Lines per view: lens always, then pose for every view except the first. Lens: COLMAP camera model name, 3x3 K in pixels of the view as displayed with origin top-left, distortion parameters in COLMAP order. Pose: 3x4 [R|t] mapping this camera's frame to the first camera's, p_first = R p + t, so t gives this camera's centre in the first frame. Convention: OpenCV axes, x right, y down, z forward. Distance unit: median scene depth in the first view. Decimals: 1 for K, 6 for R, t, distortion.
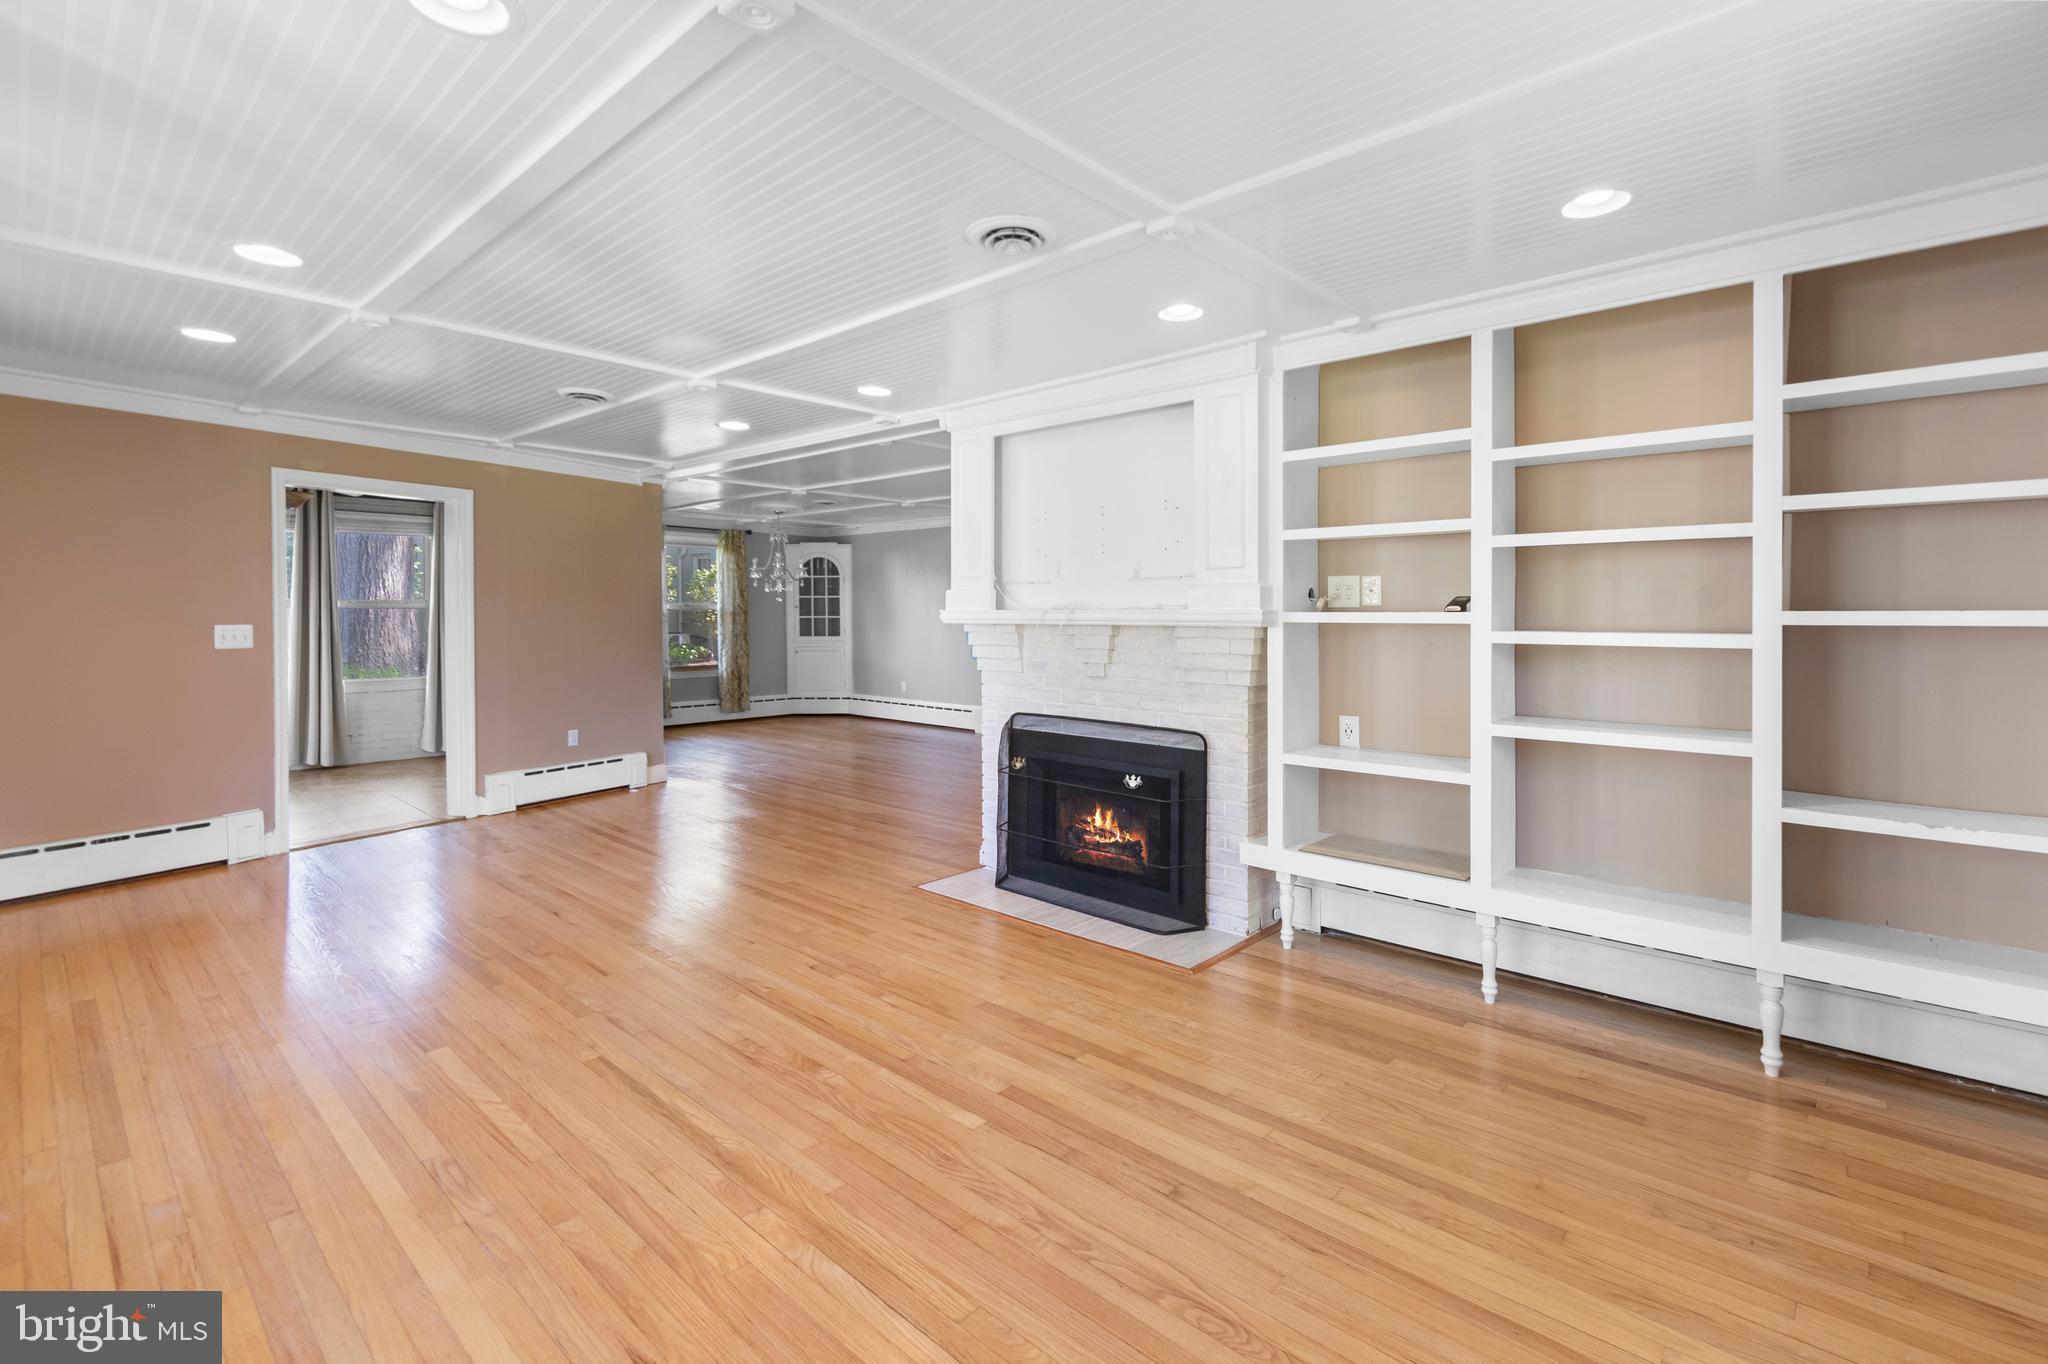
lens RADIAL K [[897.8, 0, 1033.8], [0, 897.8, 621.5], [0, 0, 1]] dist [0.001765, -0.000556]
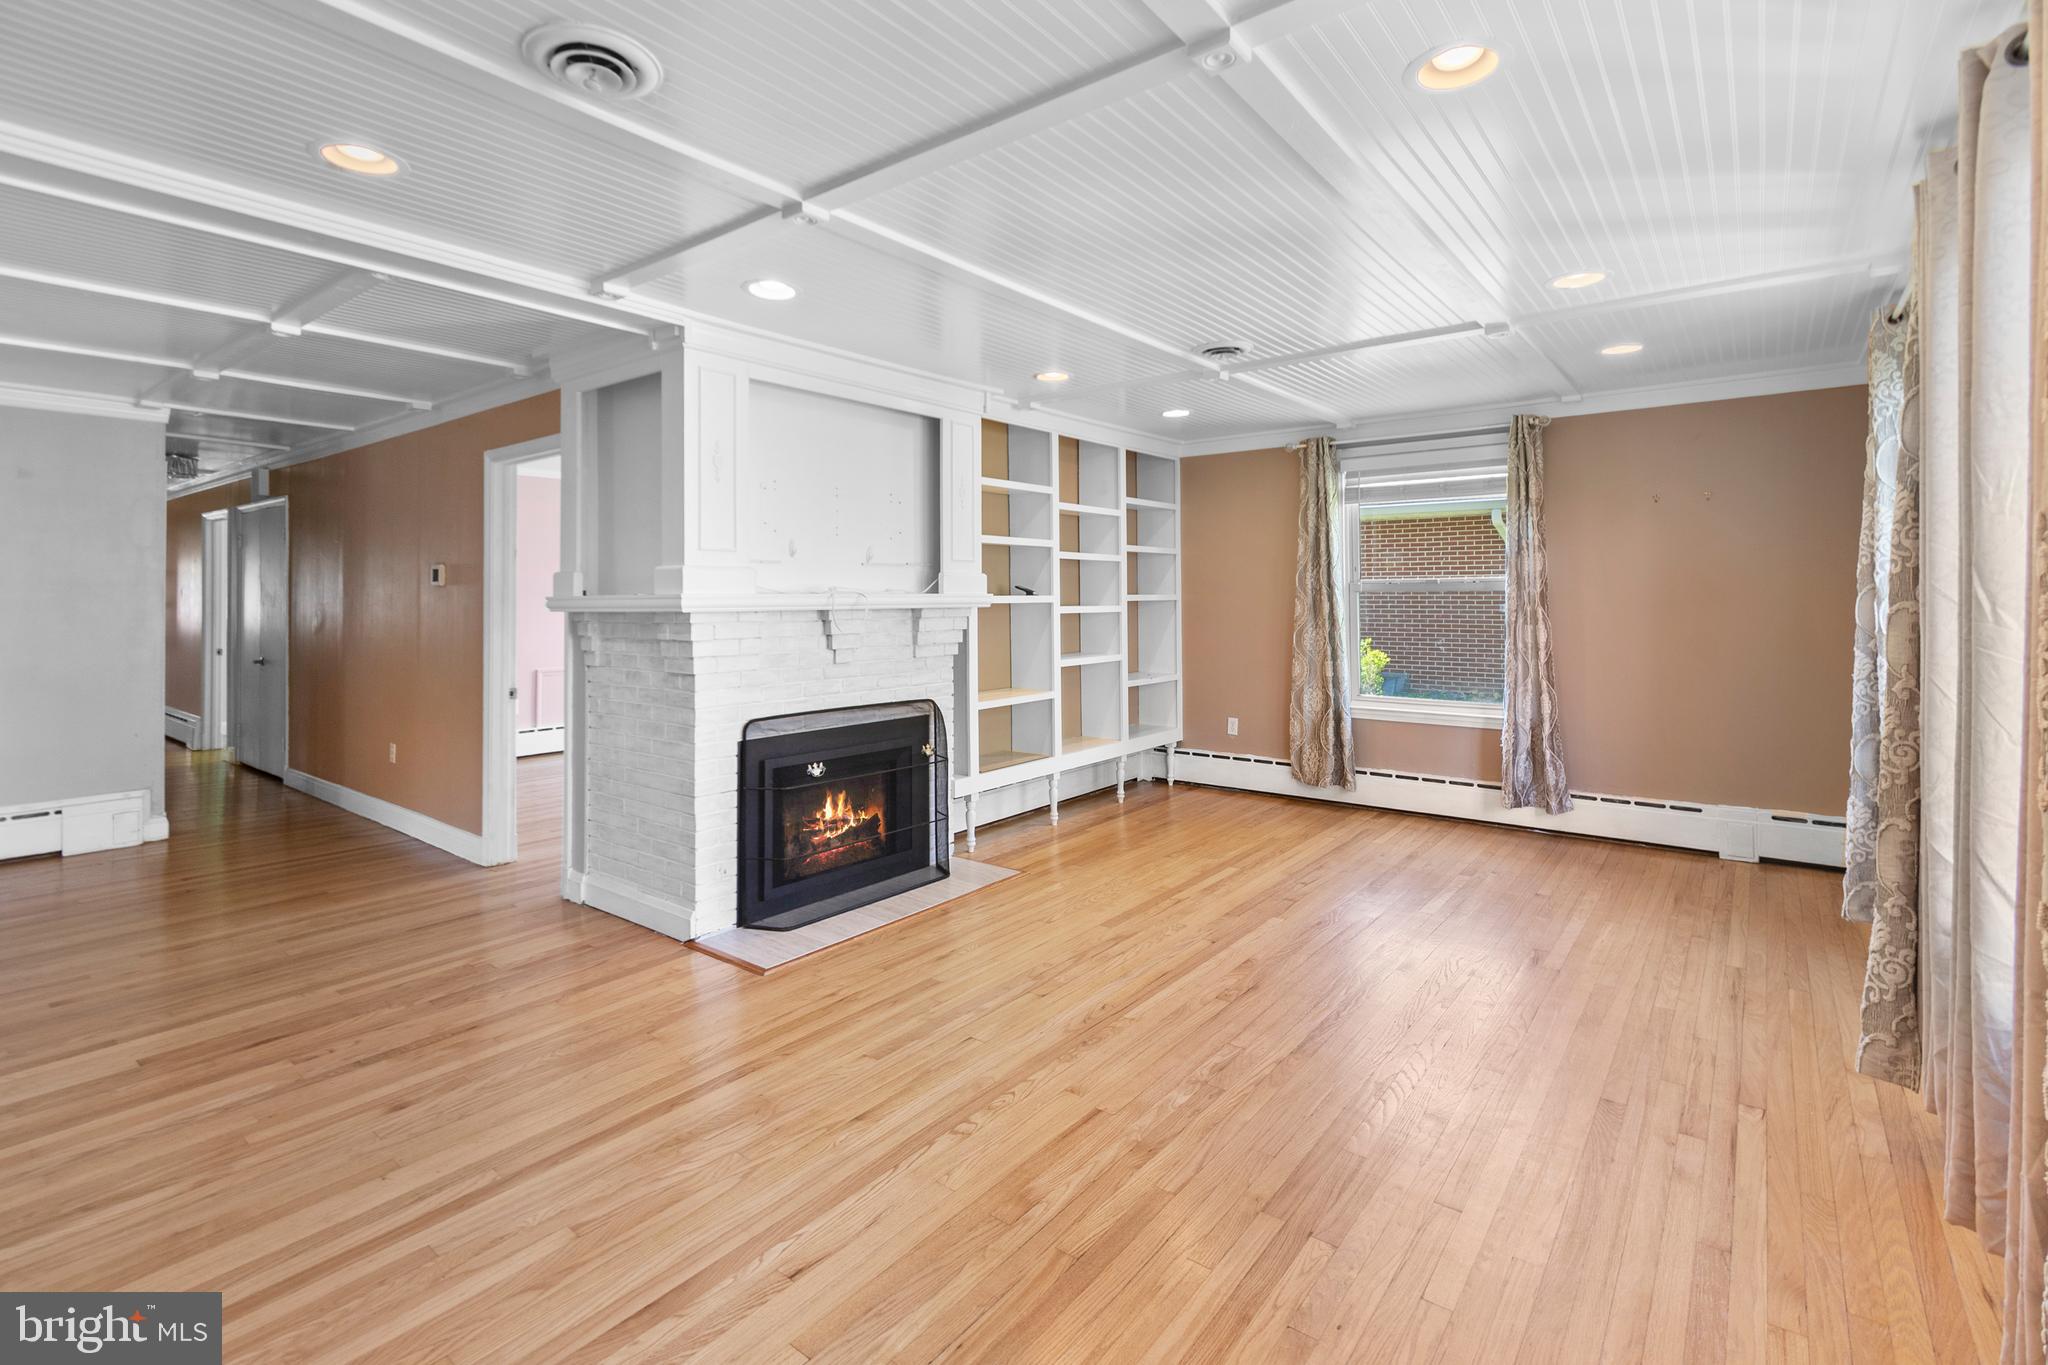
lens RADIAL K [[933.0, 0, 1023.2], [0, 933.0, 575.9], [0, 0, 1]] dist [0.002202, 0.000002]
pose [[-0.047595, 0.015698, 0.998743, -1.135467], [0.008791, 0.999844, -0.015296, -0.018859], [-0.998828, 0.008052, -0.047725, 1.016624]]
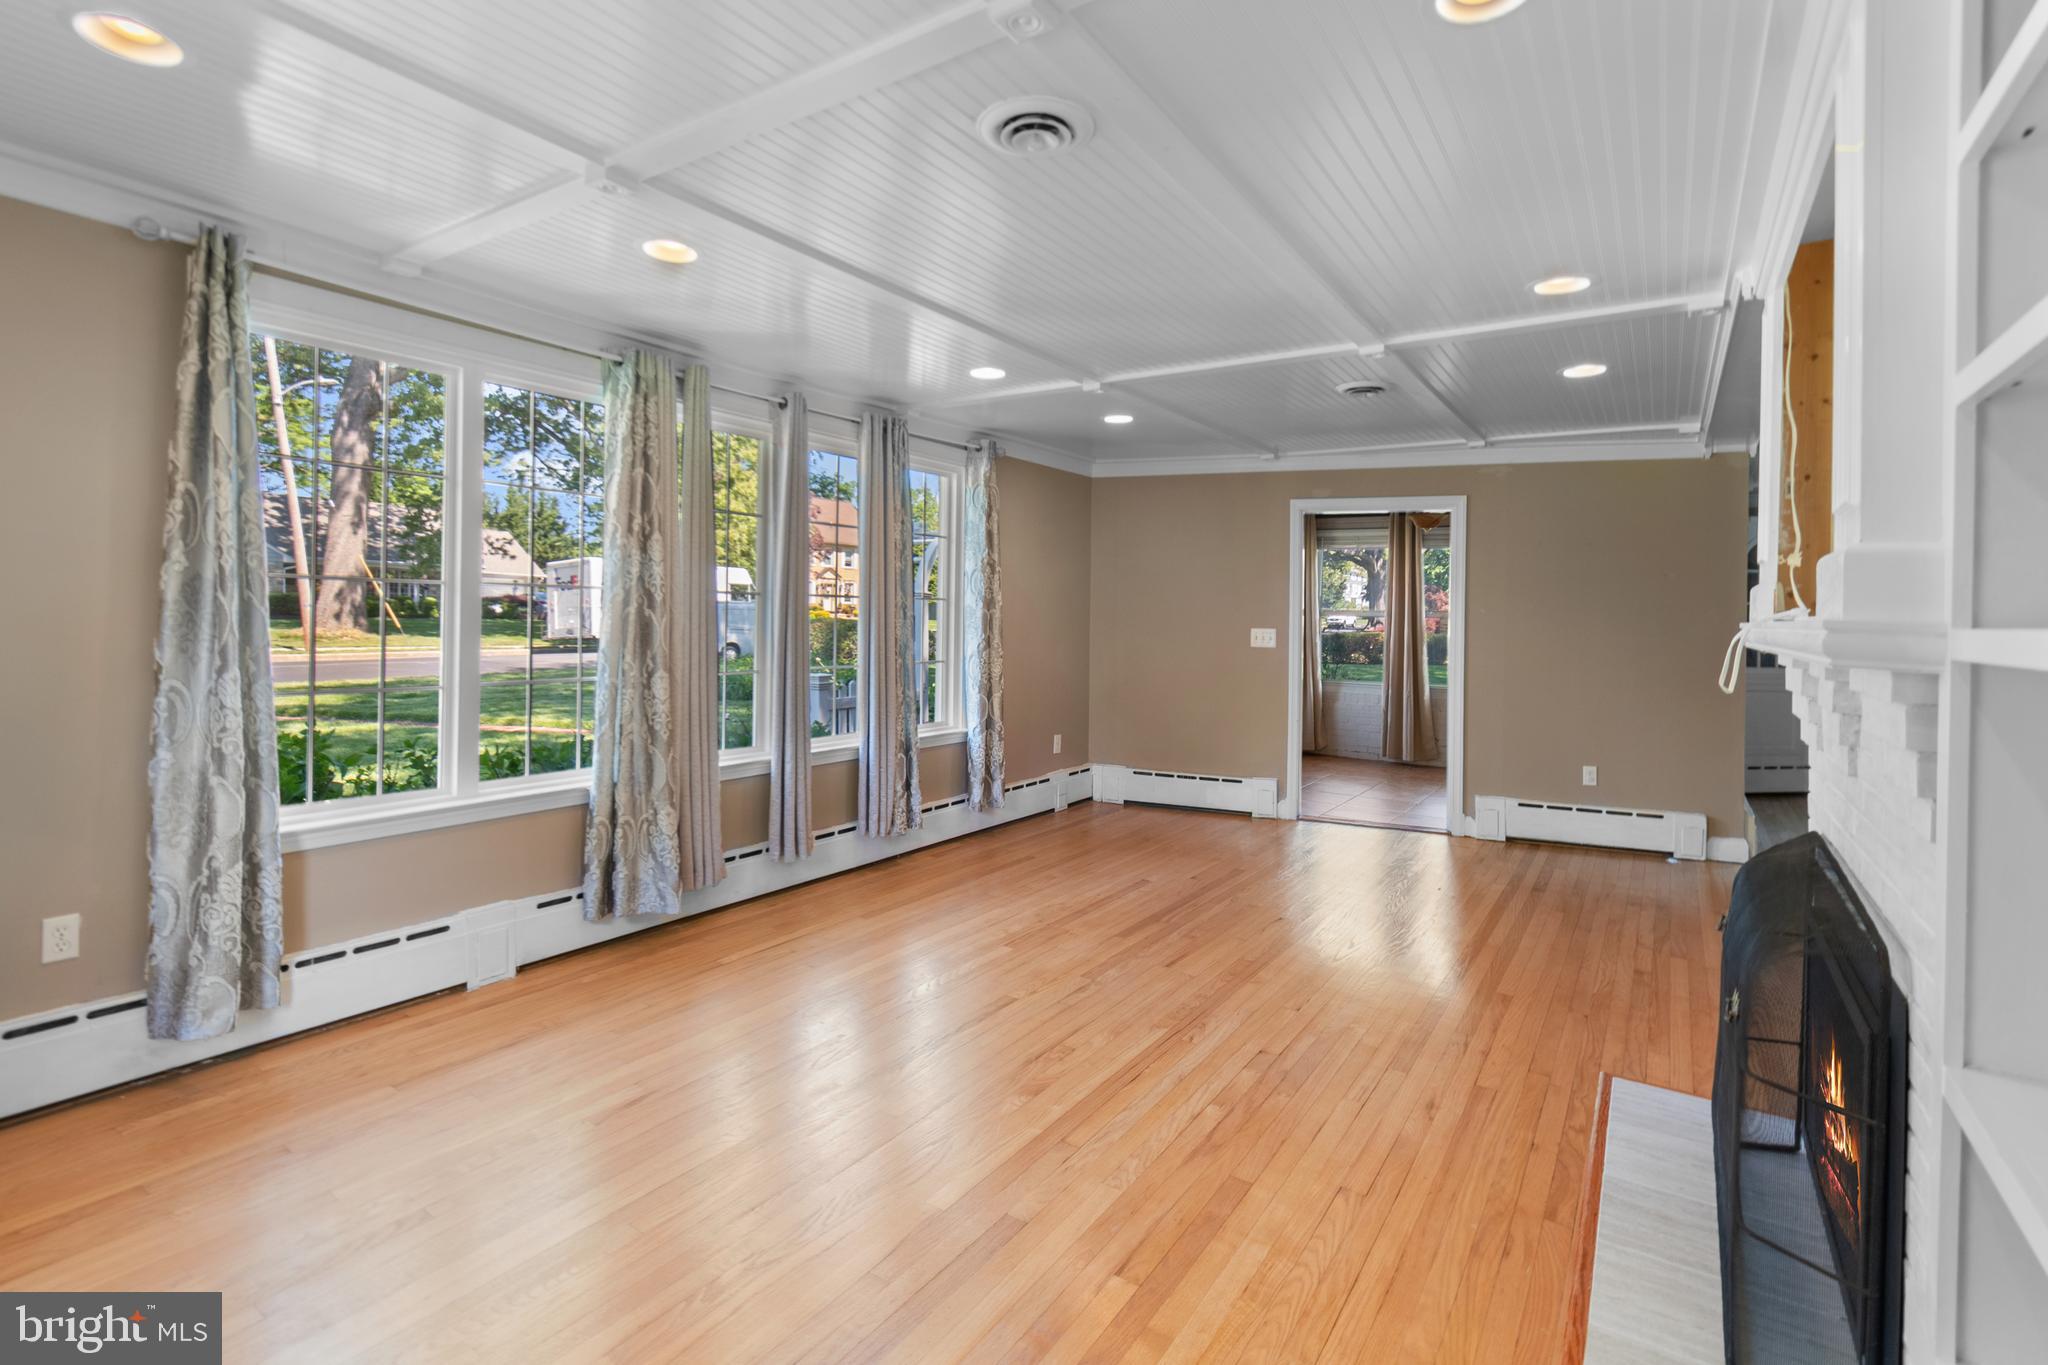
lens RADIAL K [[994.8, 0, 1027.0], [0, 994.8, 620.4], [0, 0, 1]] dist [-0.001059, -0.000460]
pose [[0.142352, 0.006199, -0.989797, 0.584039], [-0.032190, 0.999480, 0.001630, 0.001072], [0.989293, 0.031629, 0.142478, 0.622330]]
